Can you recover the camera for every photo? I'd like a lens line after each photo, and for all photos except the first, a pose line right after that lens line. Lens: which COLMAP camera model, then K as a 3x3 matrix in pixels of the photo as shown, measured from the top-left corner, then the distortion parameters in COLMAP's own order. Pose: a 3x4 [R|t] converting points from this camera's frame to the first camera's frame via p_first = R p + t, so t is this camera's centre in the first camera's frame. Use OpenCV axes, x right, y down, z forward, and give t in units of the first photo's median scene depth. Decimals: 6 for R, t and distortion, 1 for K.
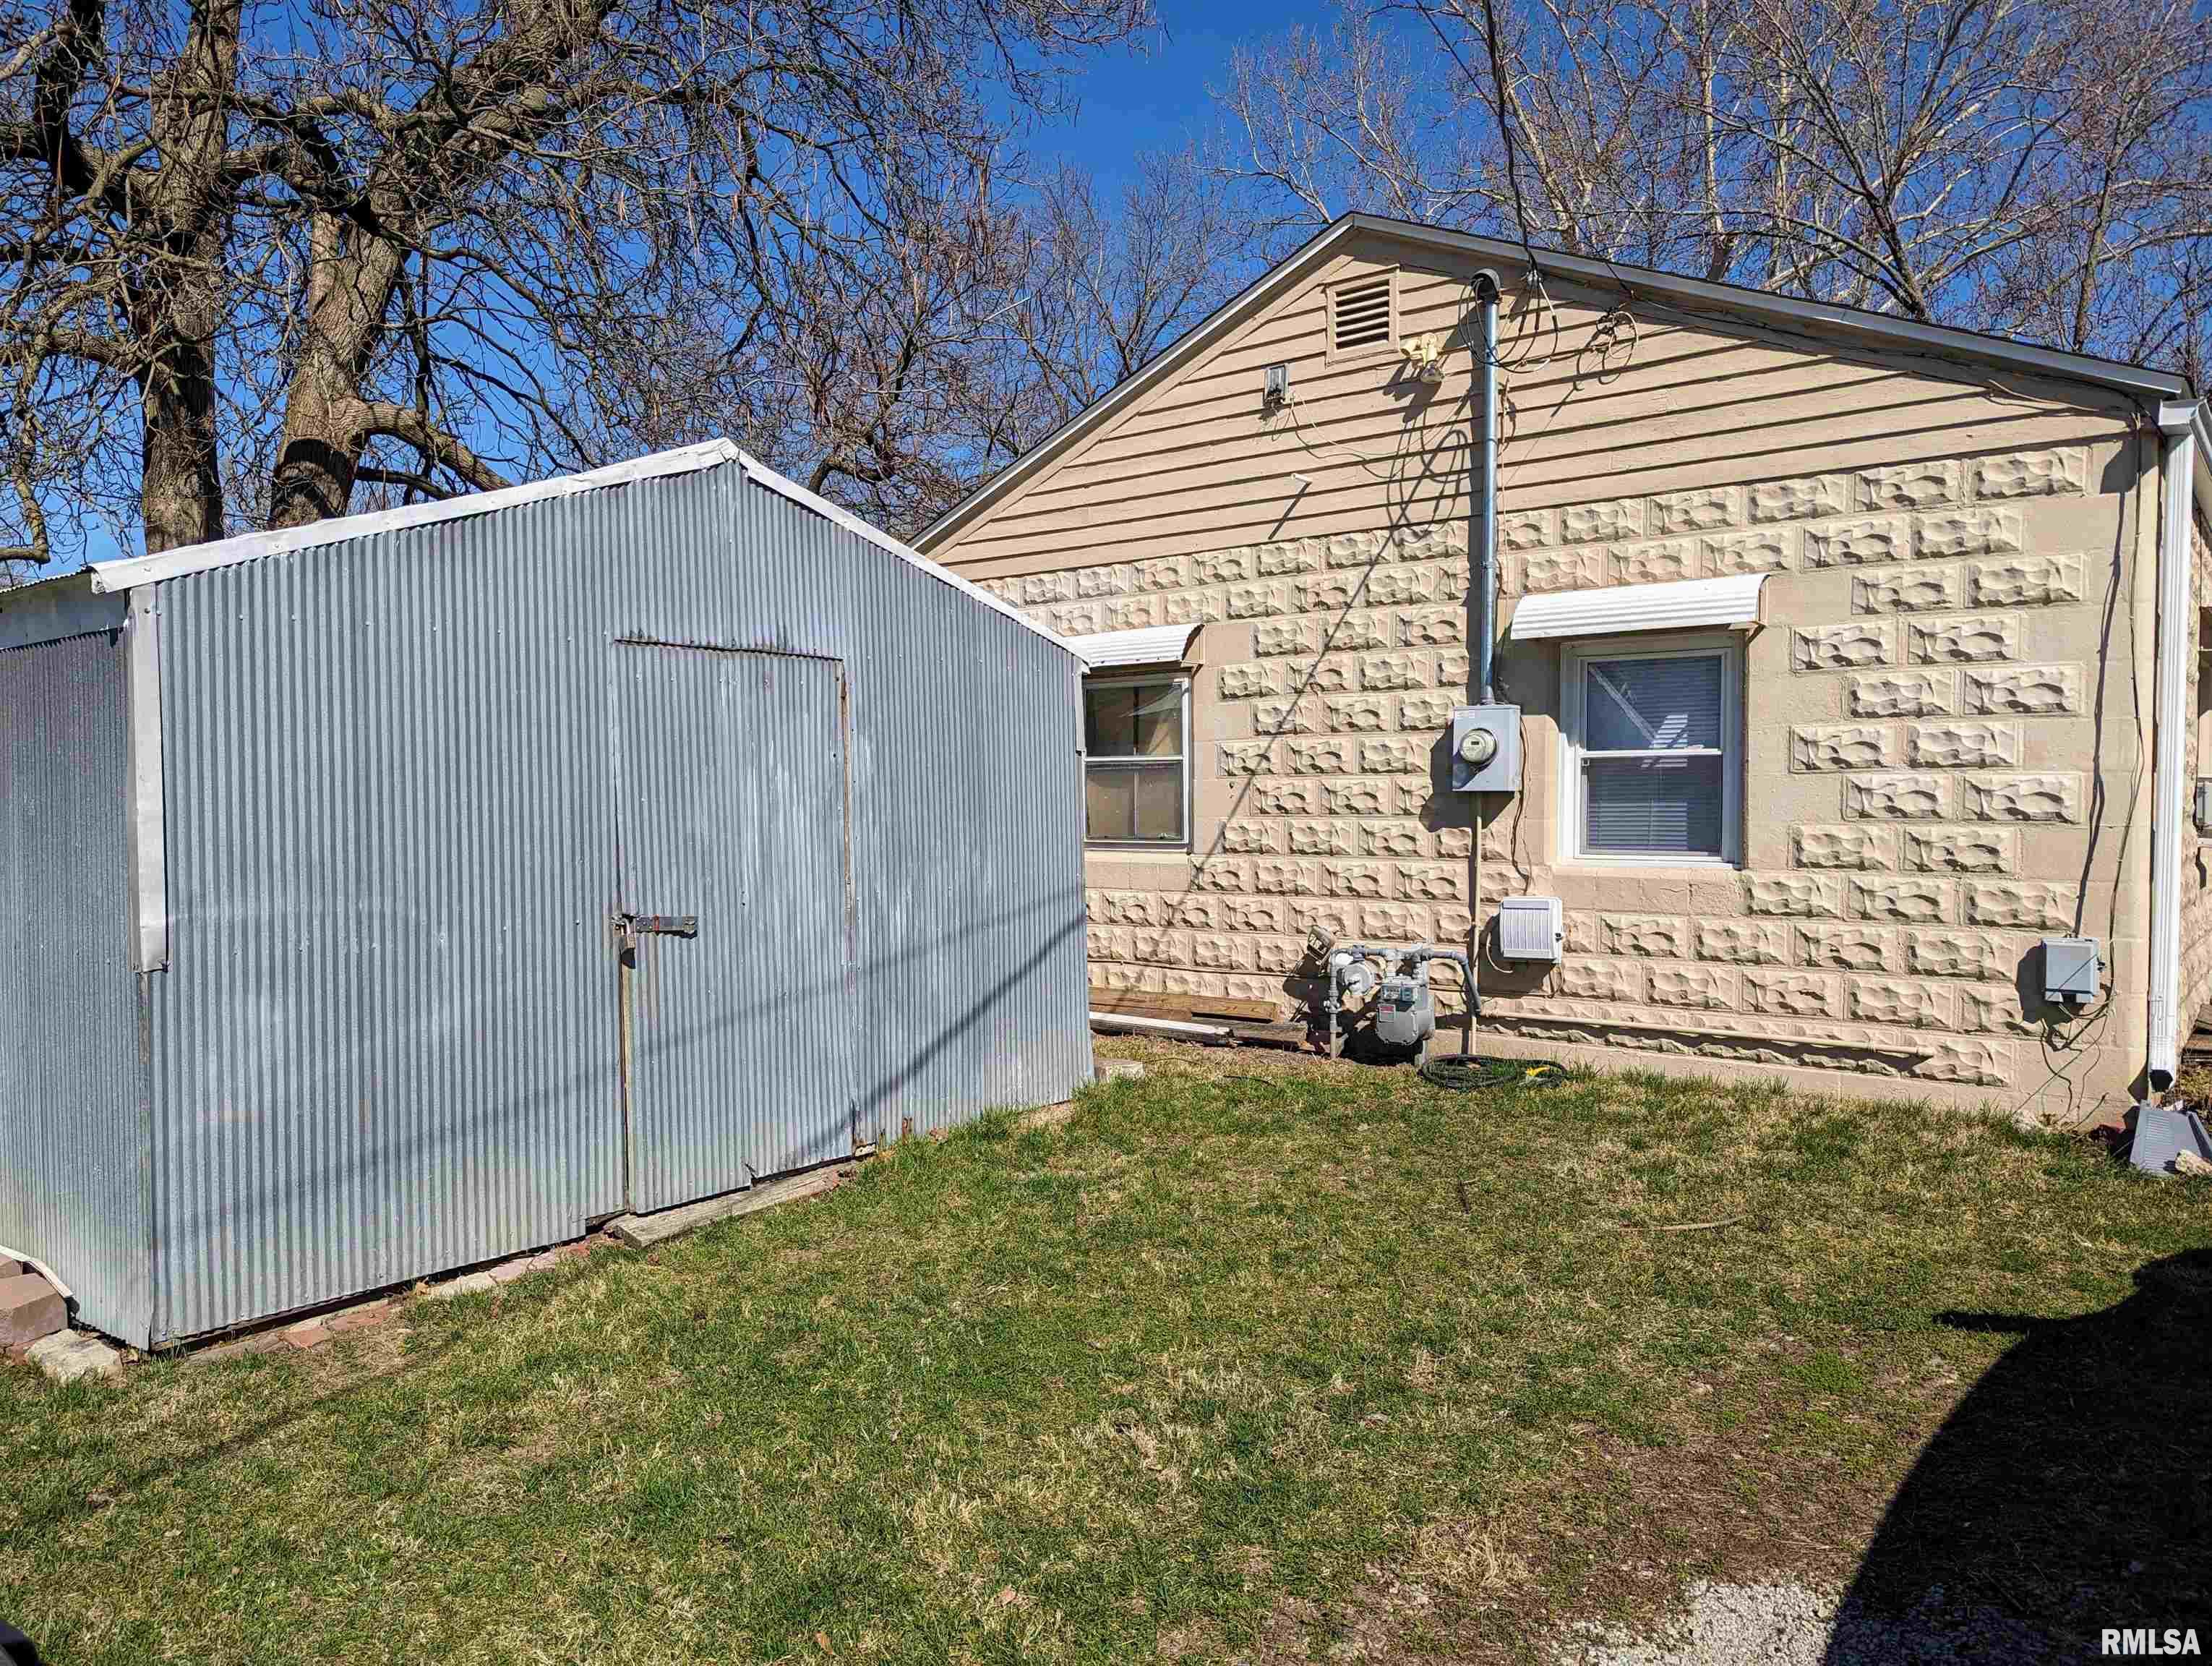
lens RADIAL K [[1571.3, 0, 1097.9], [0, 1571.3, 824.5], [0, 0, 1]] dist [0.052028, -0.046540]
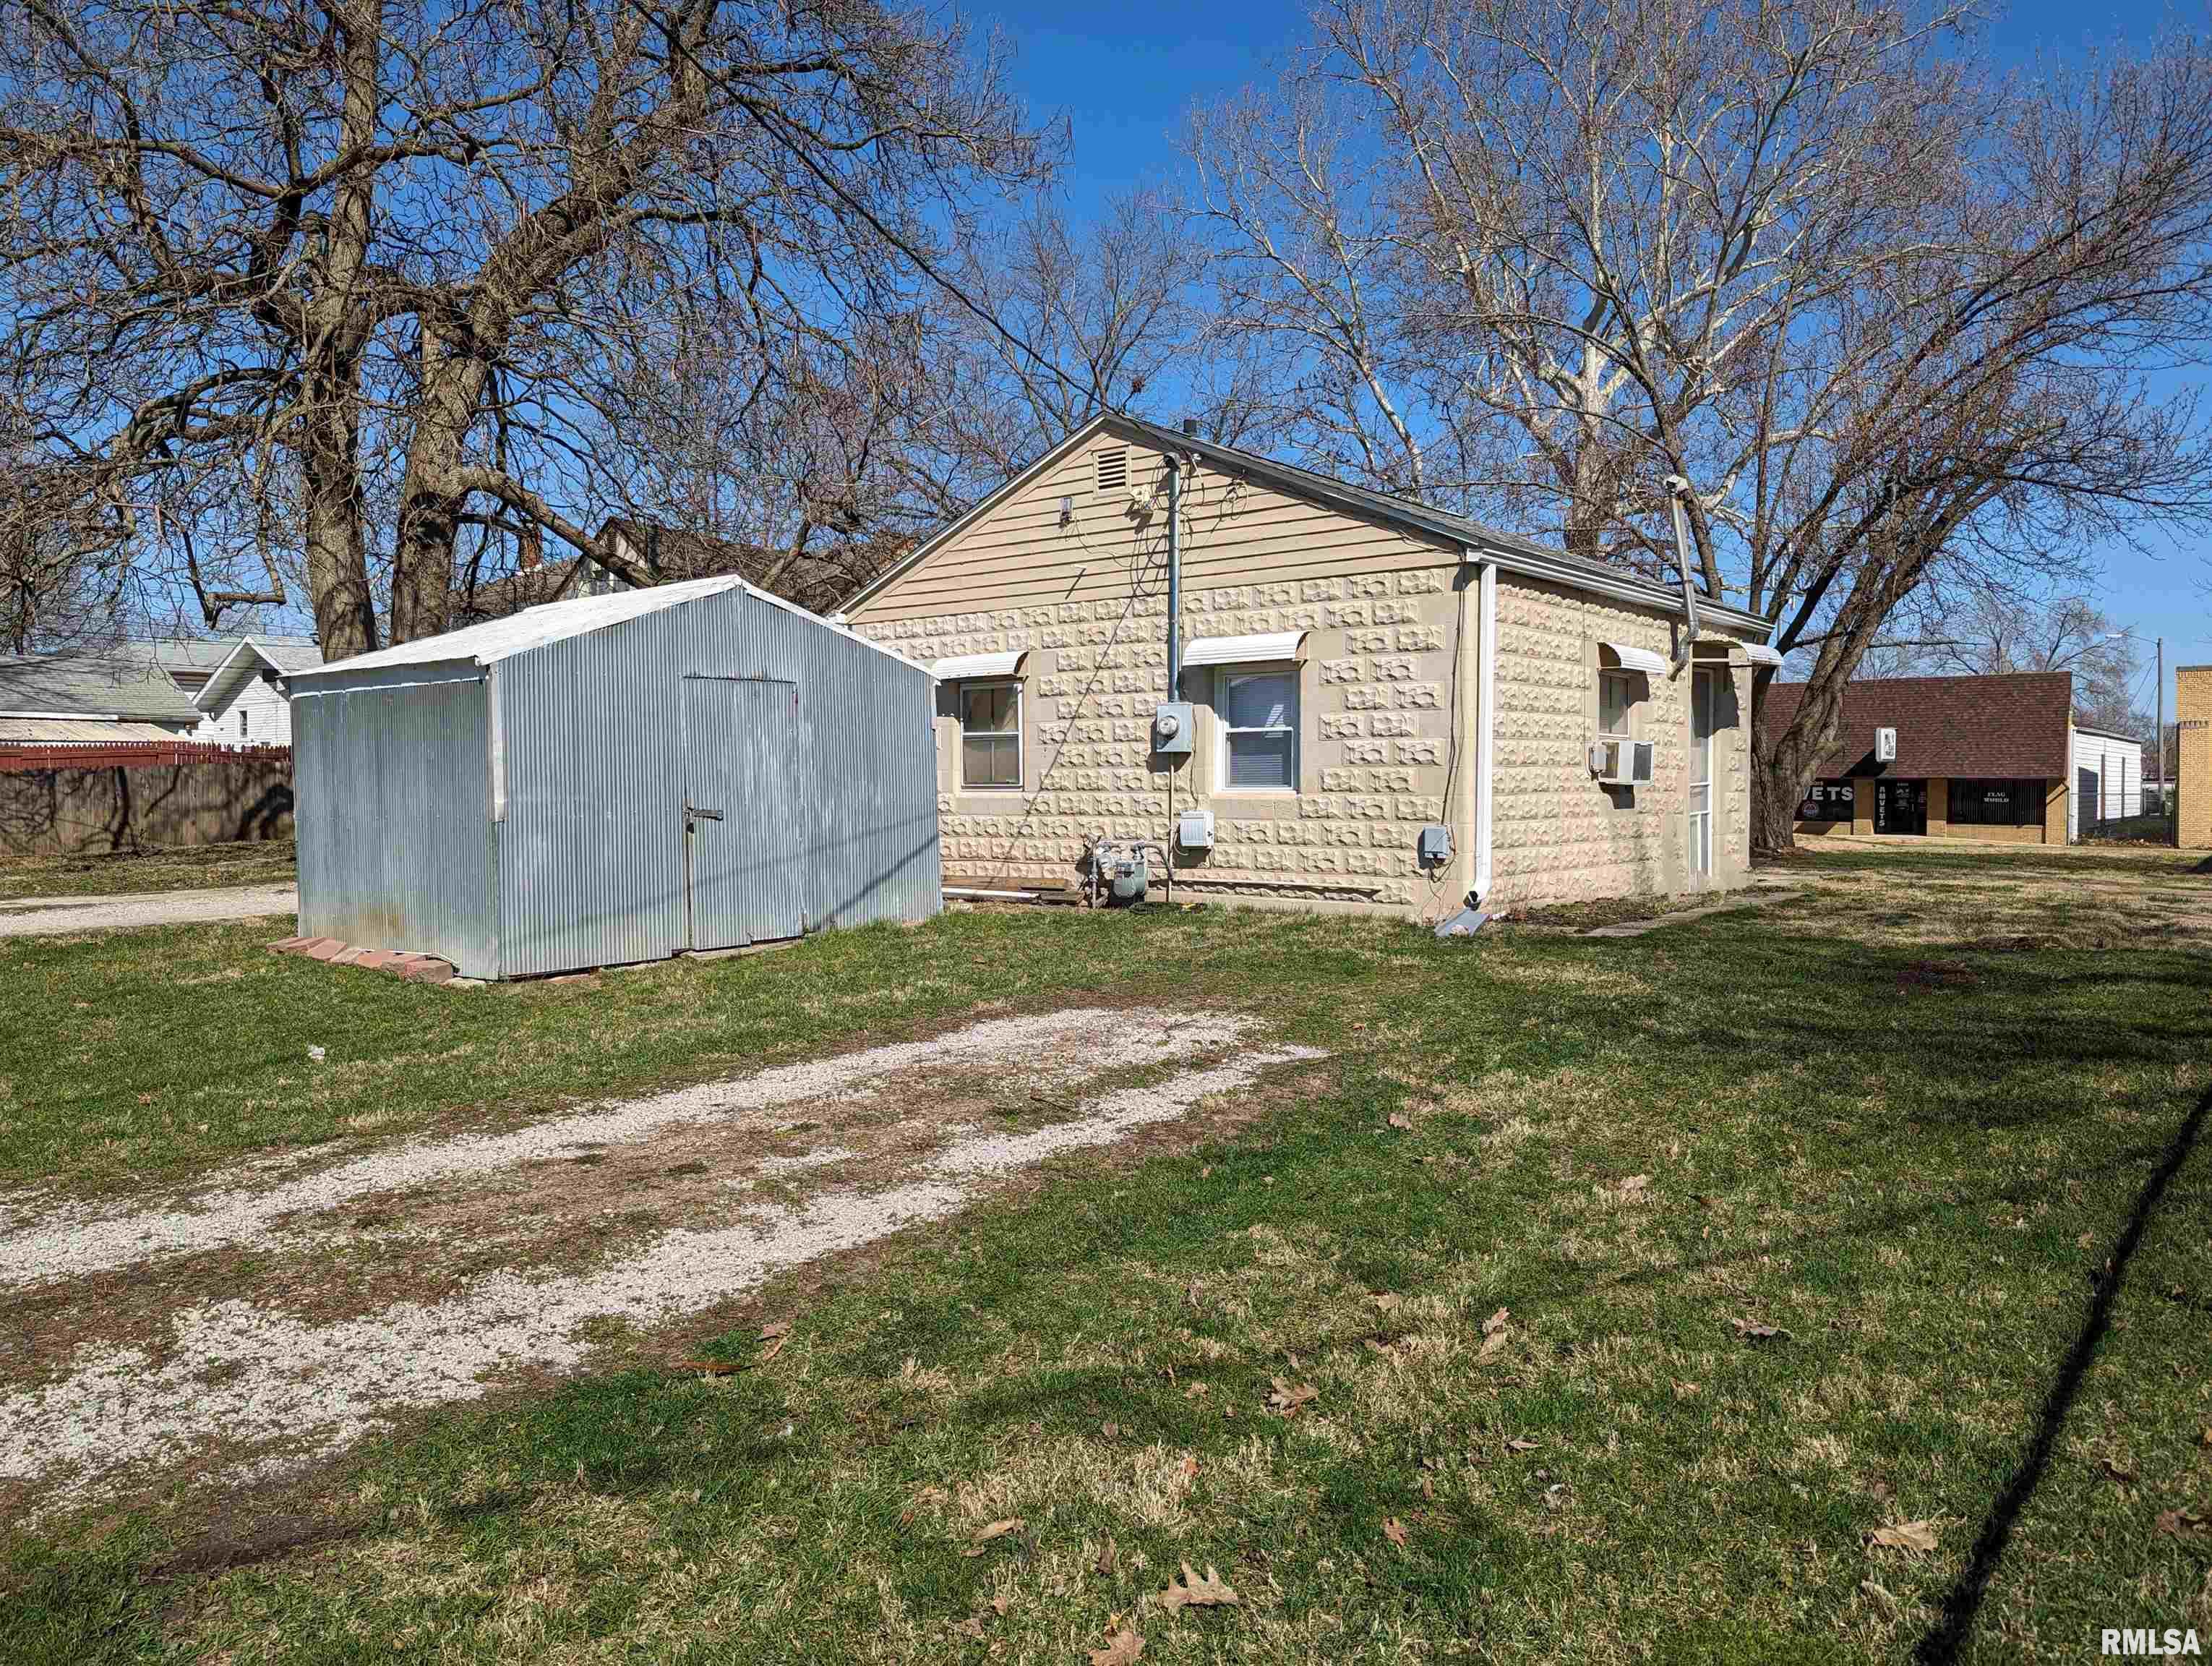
lens RADIAL K [[1571.3, 0, 1112.2], [0, 1571.3, 842.3], [0, 0, 1]] dist [0.052028, -0.046540]
pose [[0.999989, -0.003171, -0.003376, 0.184010], [0.003257, 0.999667, 0.025582, 0.034718], [0.003294, -0.025593, 0.999667, -0.745609]]
